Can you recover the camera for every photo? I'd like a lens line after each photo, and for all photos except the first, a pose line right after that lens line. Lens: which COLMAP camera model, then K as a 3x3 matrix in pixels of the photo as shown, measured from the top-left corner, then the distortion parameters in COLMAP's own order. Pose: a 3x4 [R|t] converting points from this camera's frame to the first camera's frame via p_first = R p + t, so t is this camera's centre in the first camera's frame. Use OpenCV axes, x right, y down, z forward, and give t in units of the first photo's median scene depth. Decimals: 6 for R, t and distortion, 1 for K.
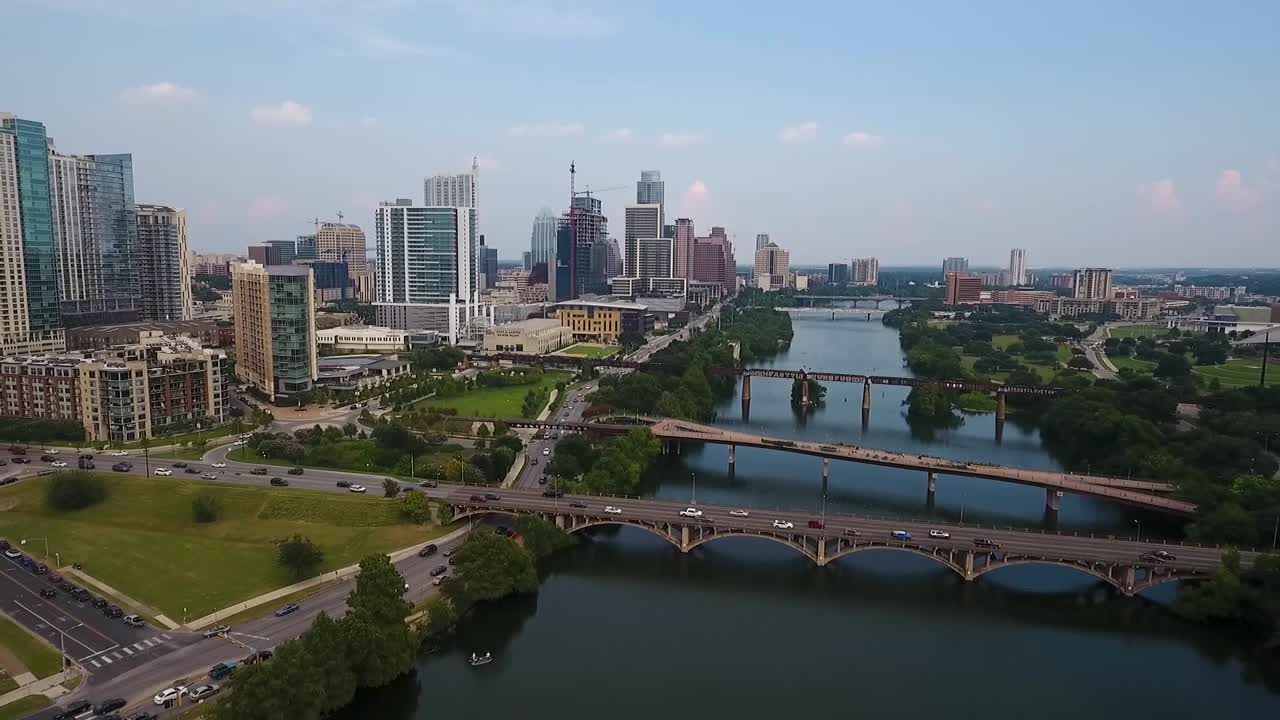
lens RADIAL K [[824.3, 0, 630.5], [0, 824.3, 339.6], [0, 0, 1]] dist [0.045577, -0.000299]
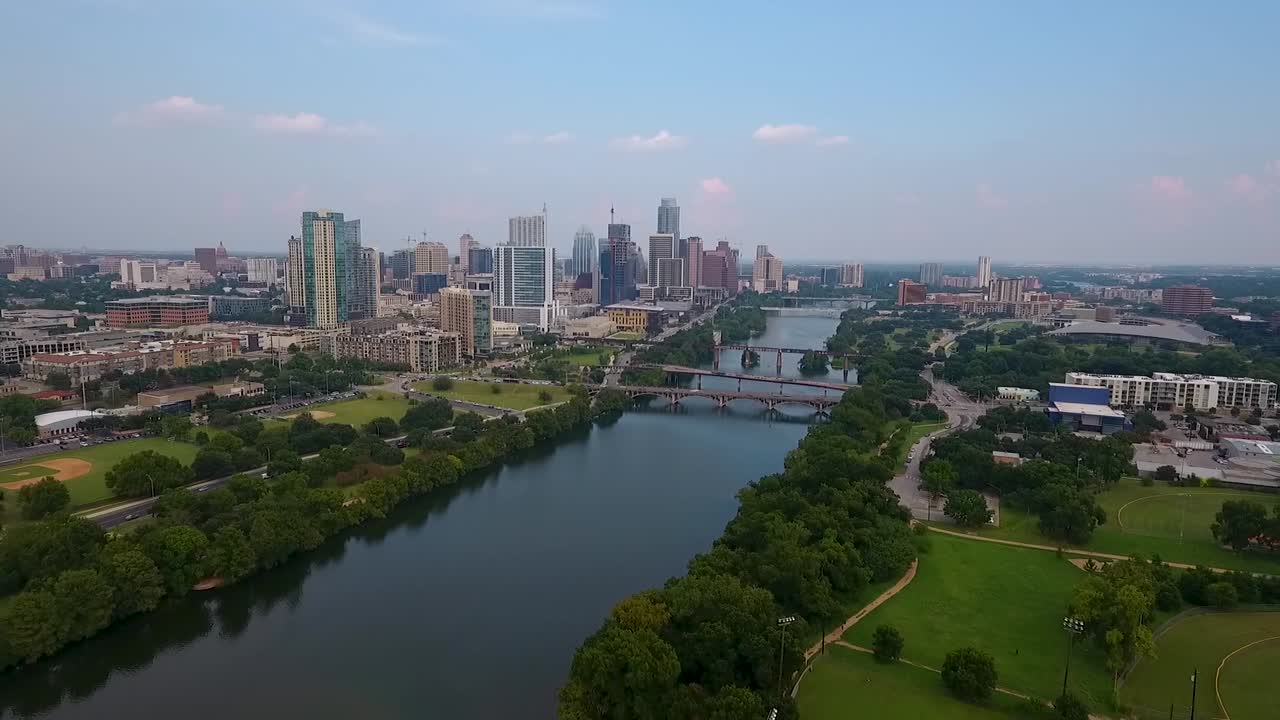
lens RADIAL K [[824.3, 0, 630.5], [0, 824.3, 339.6], [0, 0, 1]] dist [0.045577, -0.000299]
pose [[0.999667, 0.003016, -0.025627, -0.002042], [-0.002850, 0.999975, 0.006481, 0.007627], [0.025646, -0.006405, 0.999651, -0.509772]]
